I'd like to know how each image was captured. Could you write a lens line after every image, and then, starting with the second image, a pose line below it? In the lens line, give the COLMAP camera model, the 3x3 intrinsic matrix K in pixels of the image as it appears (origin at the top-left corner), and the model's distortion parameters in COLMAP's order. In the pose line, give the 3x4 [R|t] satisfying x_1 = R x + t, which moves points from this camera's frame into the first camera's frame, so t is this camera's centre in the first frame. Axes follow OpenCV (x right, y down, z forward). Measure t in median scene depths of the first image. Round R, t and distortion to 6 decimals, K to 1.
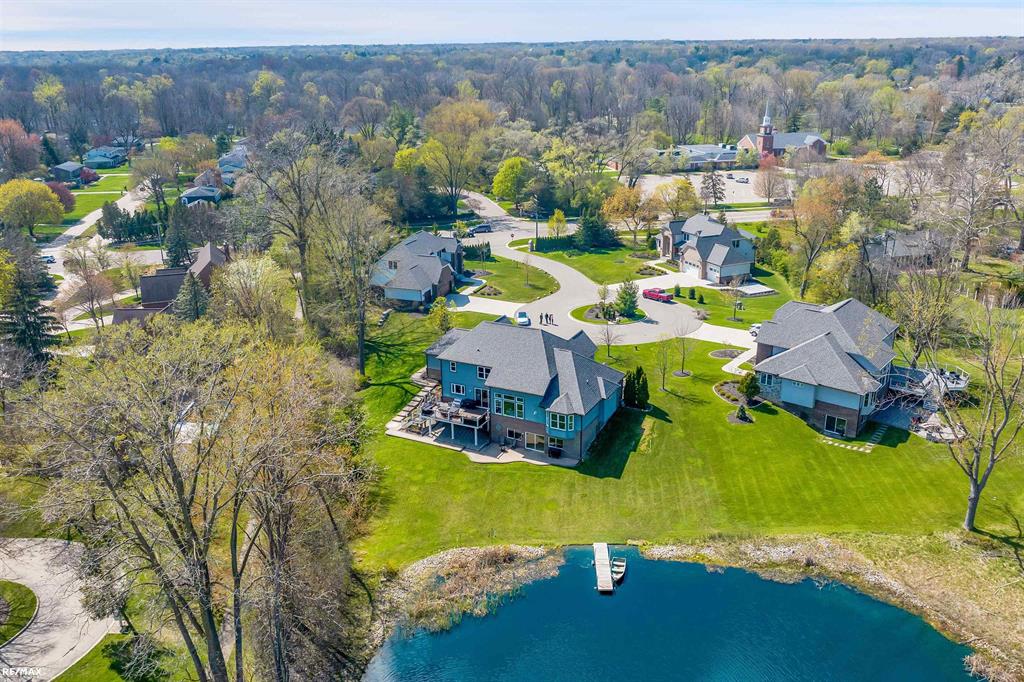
lens RADIAL K [[855.0, 0, 512.0], [0, 855.0, 341.0], [0, 0, 1]] dist [-0.014437, -0.024161]
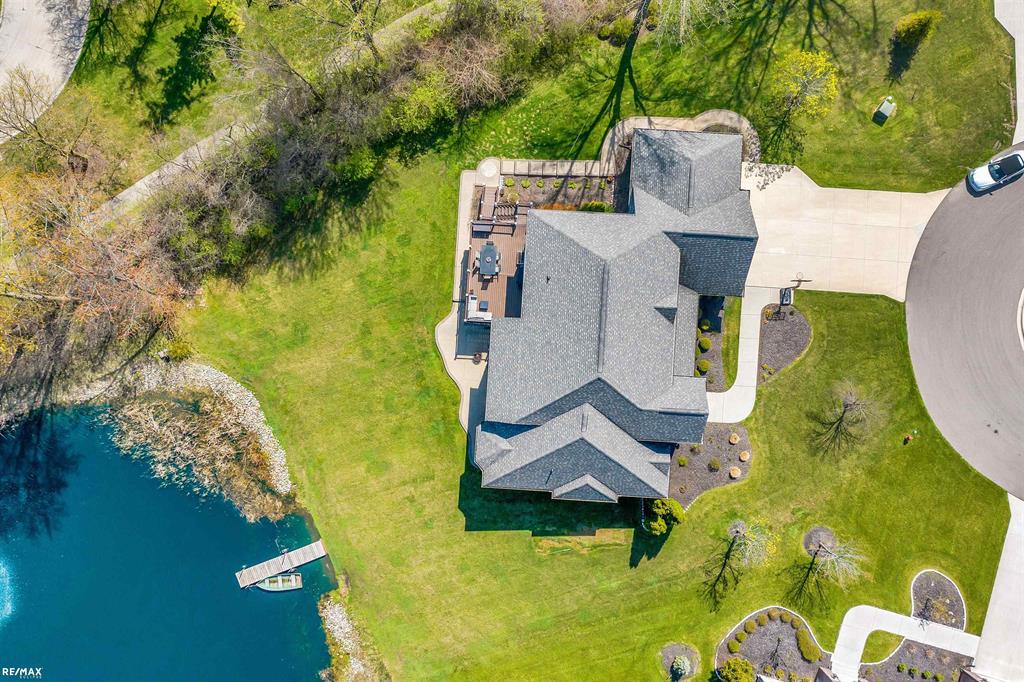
lens RADIAL K [[855.0, 0, 512.0], [0, 855.0, 341.0], [0, 0, 1]] dist [-0.014437, -0.024161]
pose [[0.395290, 0.918527, -0.007265, -0.005773], [-0.289447, 0.132062, 0.948040, -0.547703], [0.871760, -0.372648, 0.318068, 0.806088]]
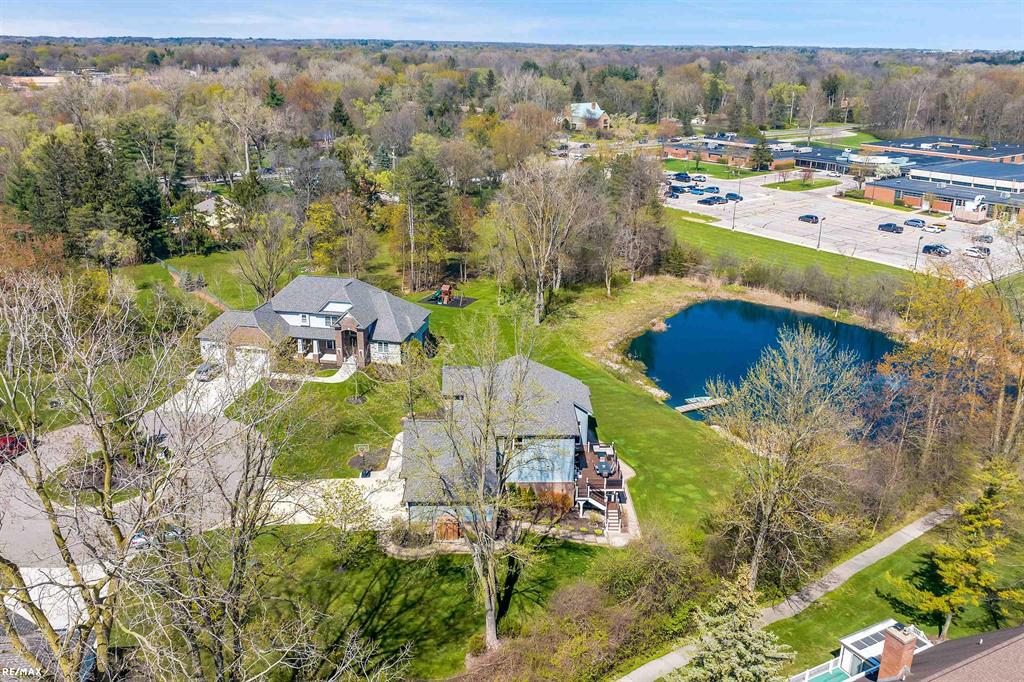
lens RADIAL K [[855.0, 0, 512.0], [0, 855.0, 341.0], [0, 0, 1]] dist [-0.014437, -0.024161]
pose [[-0.468153, -0.294158, 0.833249, -0.701405], [0.290975, 0.839058, 0.459690, -0.441812], [-0.834365, 0.457660, -0.307215, 1.303188]]
